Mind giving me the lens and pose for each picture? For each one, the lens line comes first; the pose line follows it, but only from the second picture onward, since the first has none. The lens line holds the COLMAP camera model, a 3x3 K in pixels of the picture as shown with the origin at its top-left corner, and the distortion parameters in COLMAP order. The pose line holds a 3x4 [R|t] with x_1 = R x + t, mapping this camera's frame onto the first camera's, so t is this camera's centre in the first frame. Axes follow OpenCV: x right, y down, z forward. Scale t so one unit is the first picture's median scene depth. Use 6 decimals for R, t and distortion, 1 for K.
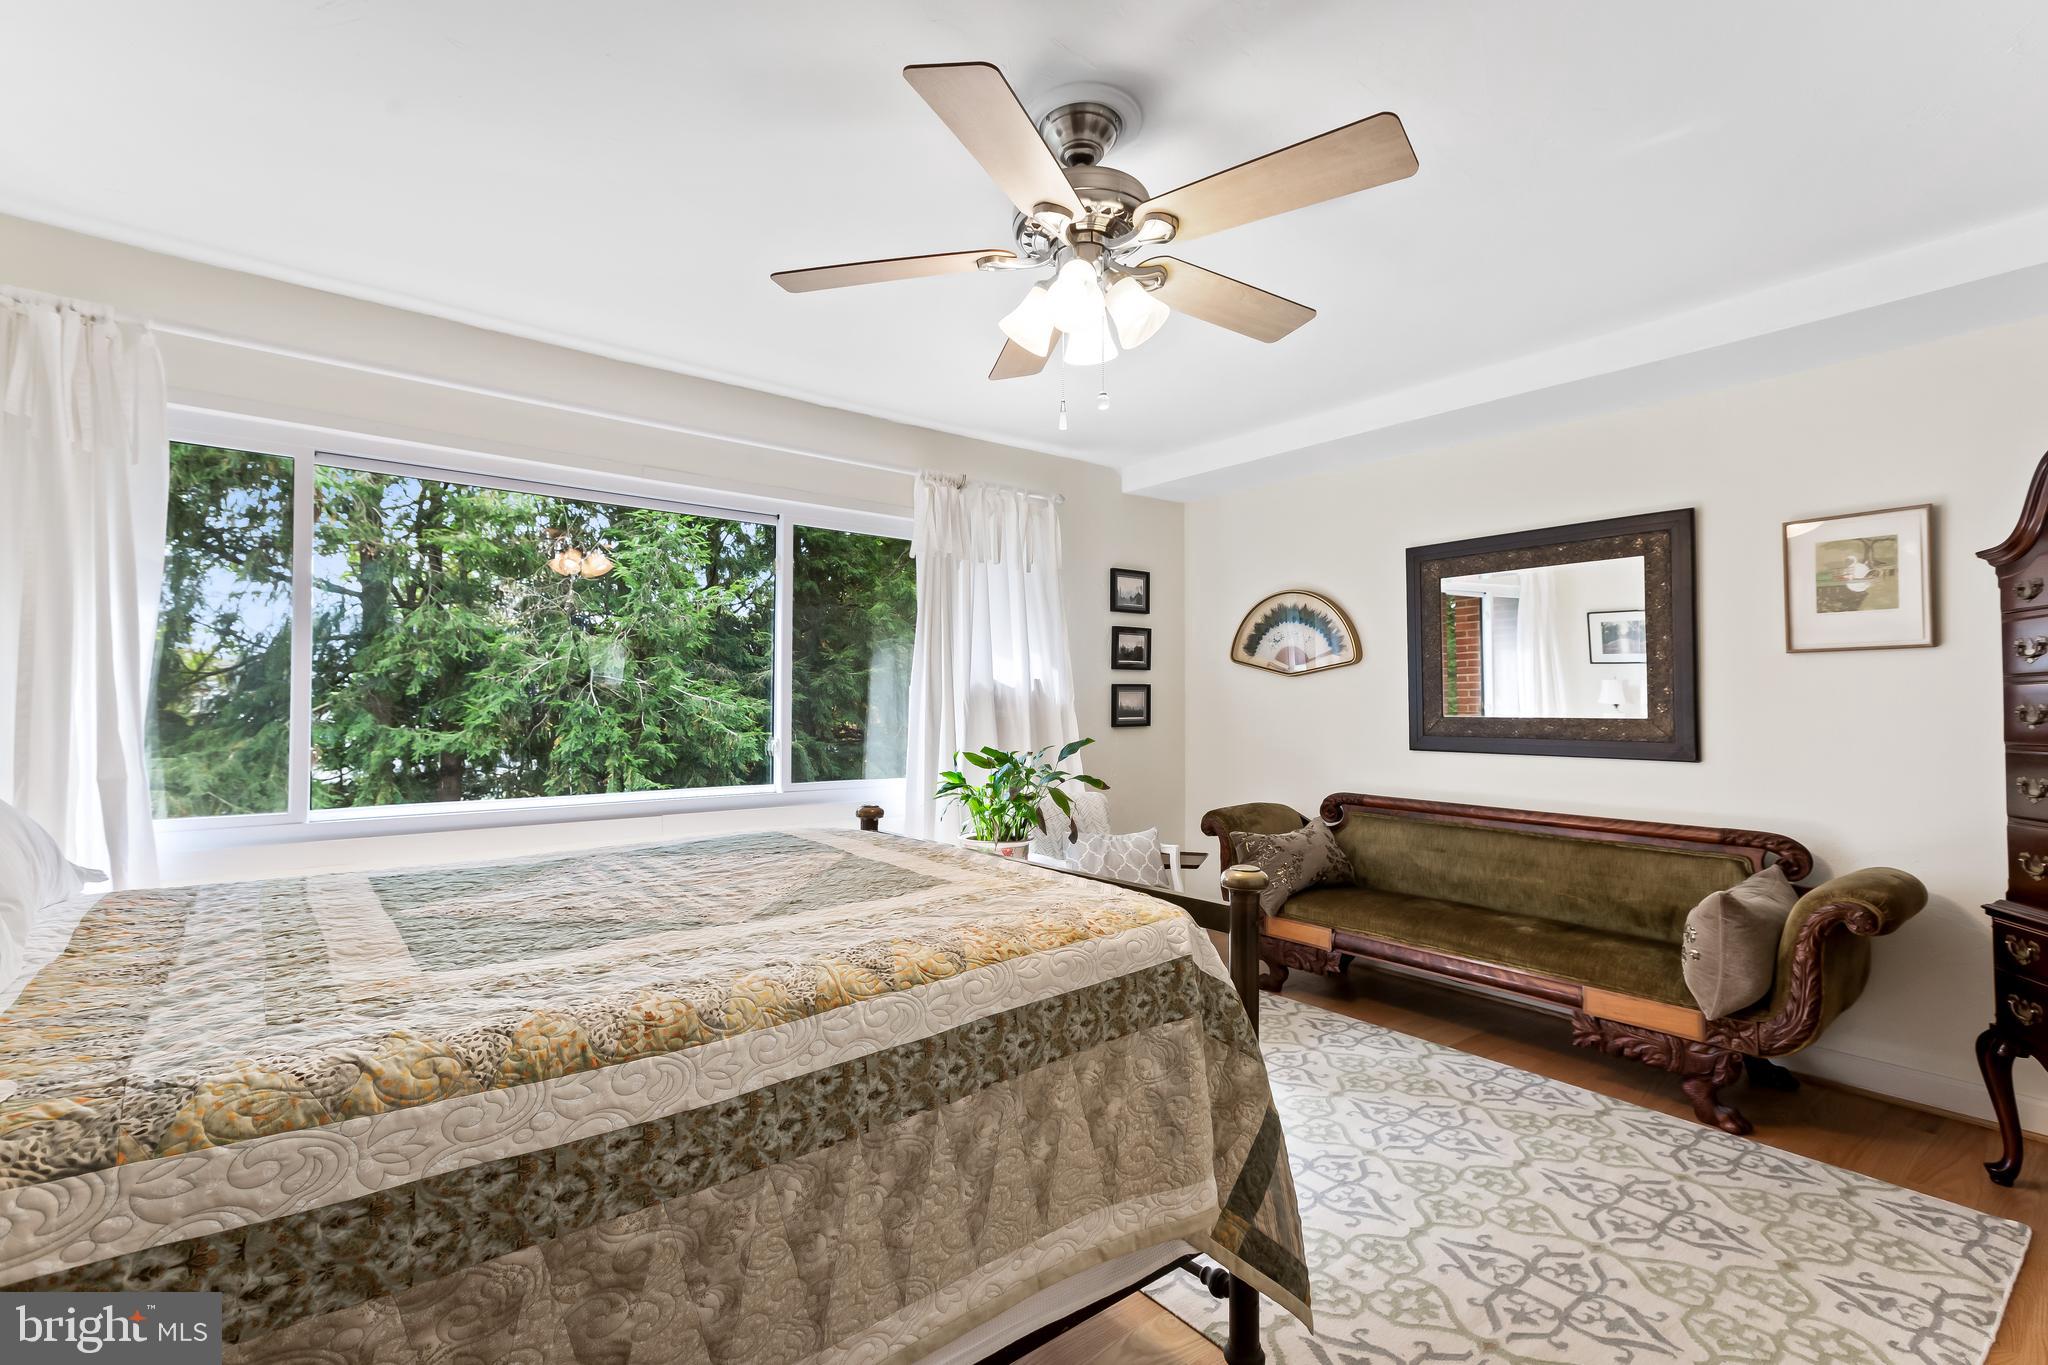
lens RADIAL K [[933.3, 0, 1035.9], [0, 933.3, 680.3], [0, 0, 1]] dist [0.019544, 0.000378]
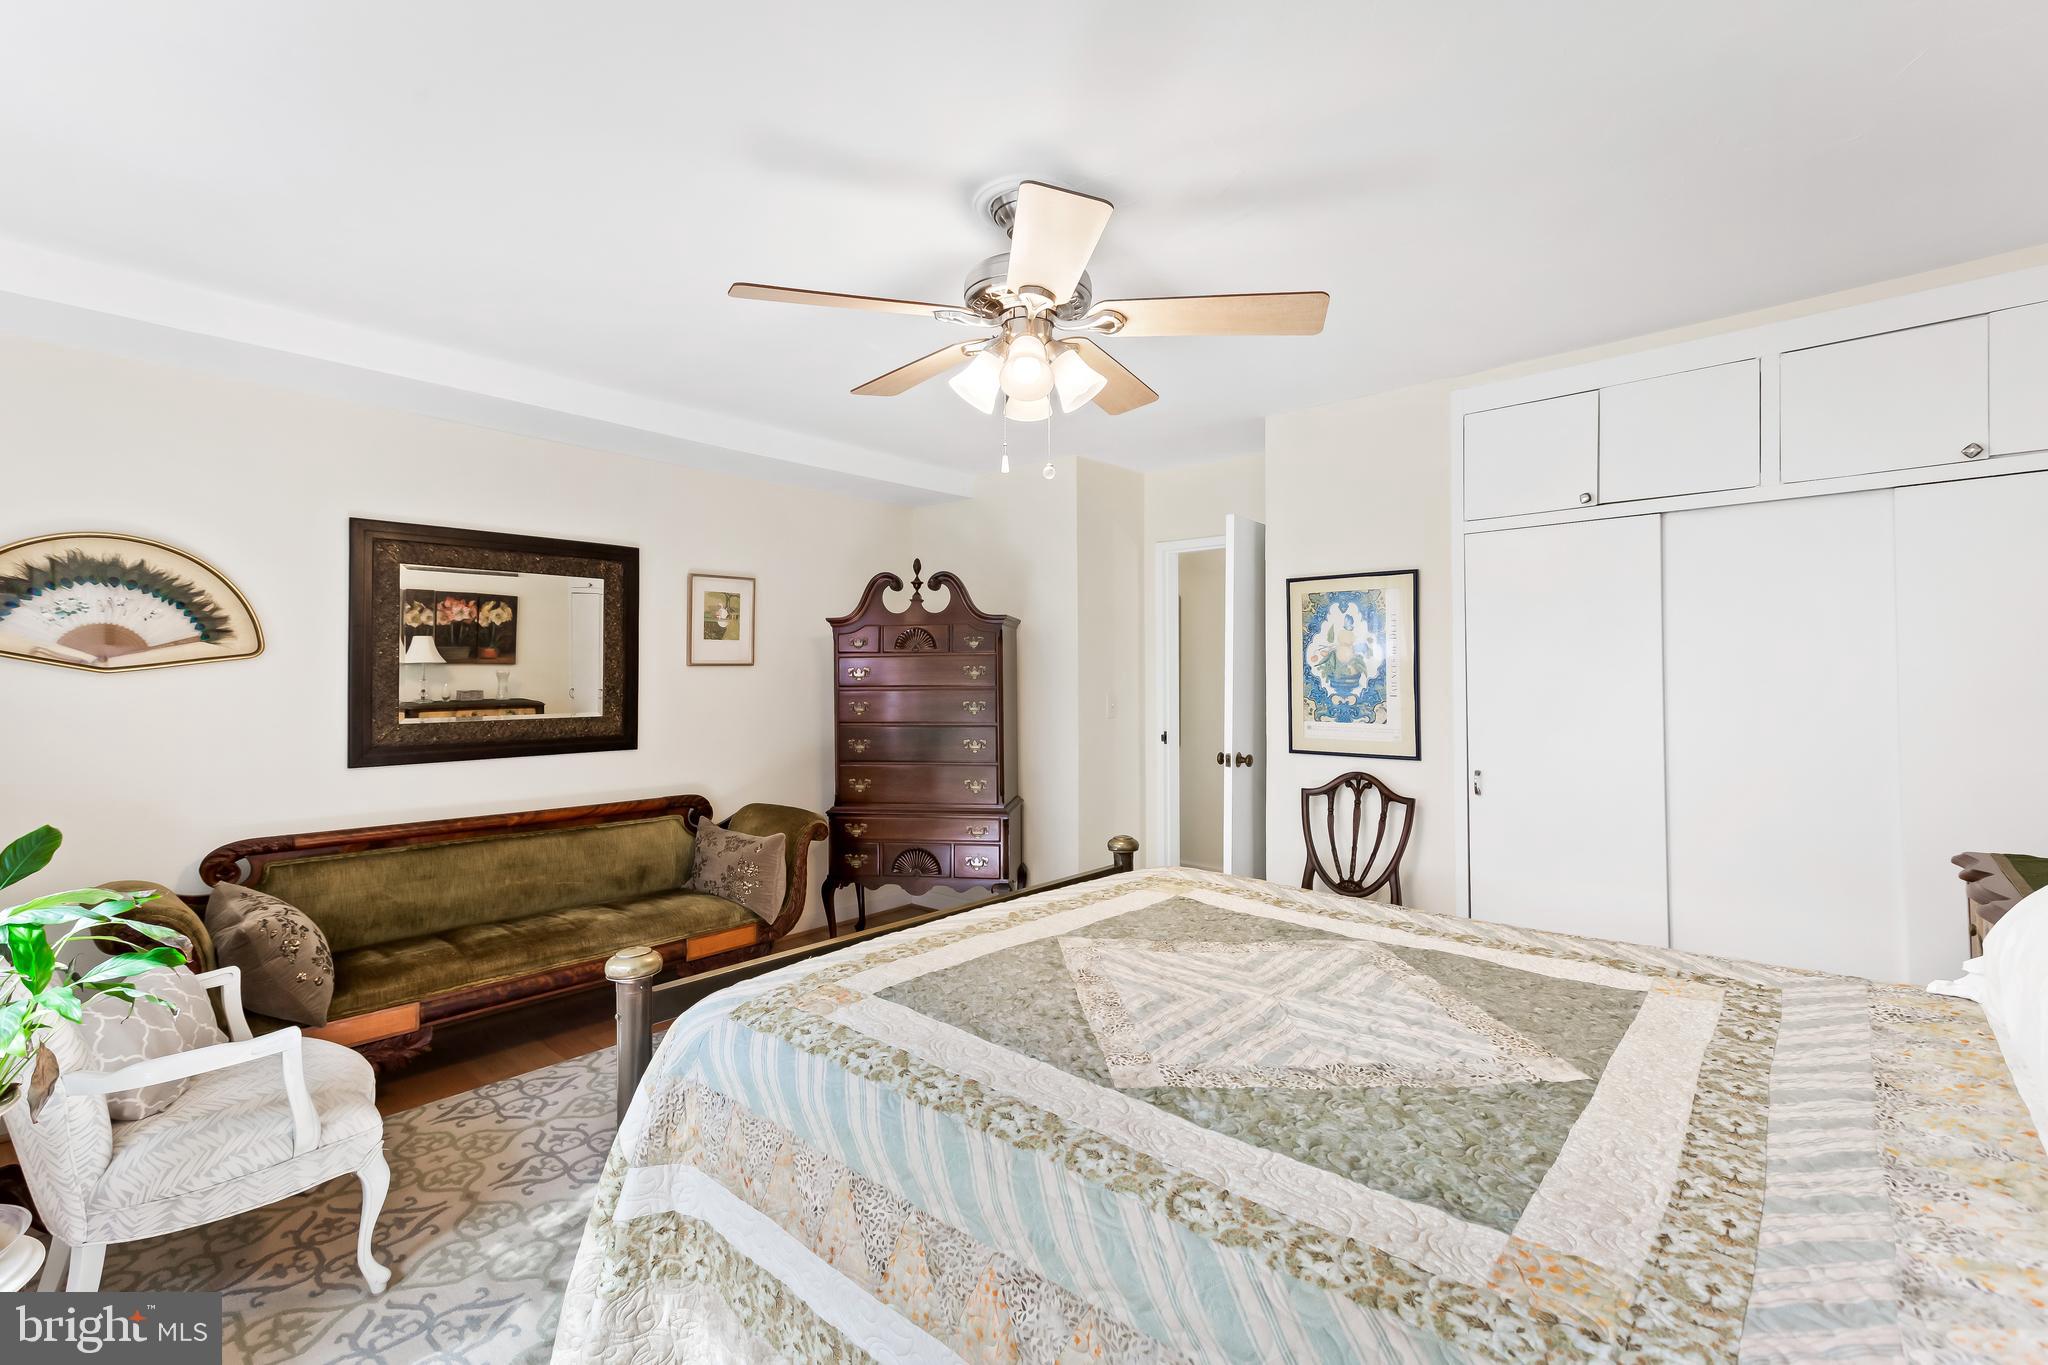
lens RADIAL K [[905.9, 0, 1024.3], [0, 905.9, 656.4], [0, 0, 1]] dist [0.022077, 0.000181]
pose [[-0.174103, 0.015349, 0.984608, -0.591373], [-0.028433, 0.999383, -0.020607, -0.027293], [-0.984317, -0.031583, -0.173560, 0.698087]]
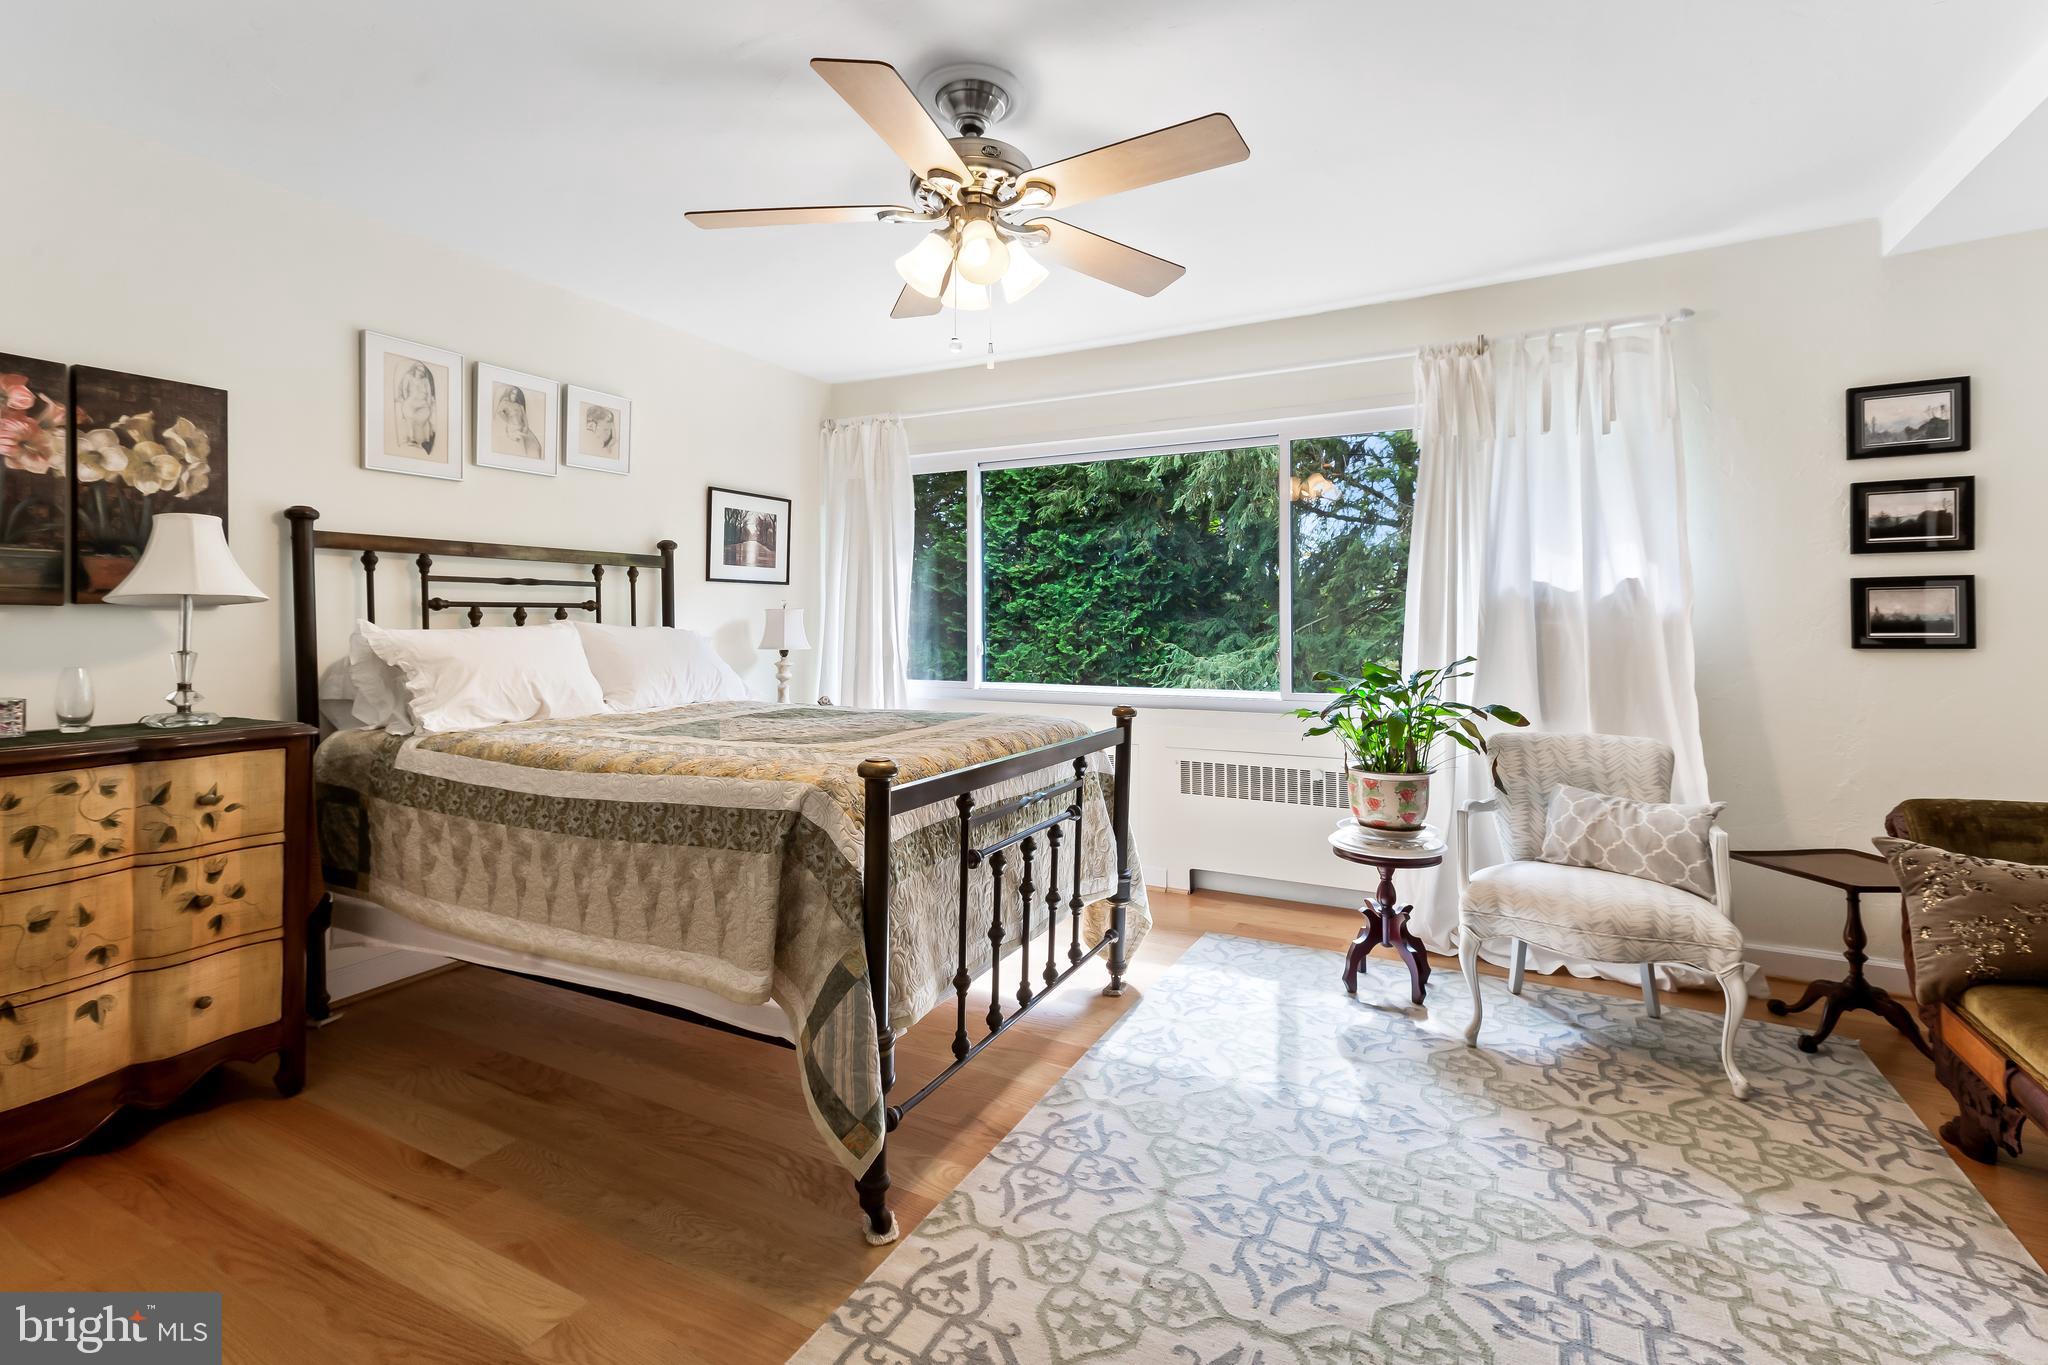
lens RADIAL K [[939.7, 0, 990.9], [0, 939.7, 605.0], [0, 0, 1]] dist [0.023852, 0.000620]
pose [[0.378461, -0.015988, -0.925479, 0.646202], [0.029152, 0.999561, -0.005346, 0.012224], [0.925158, -0.024957, 0.378760, 0.341310]]
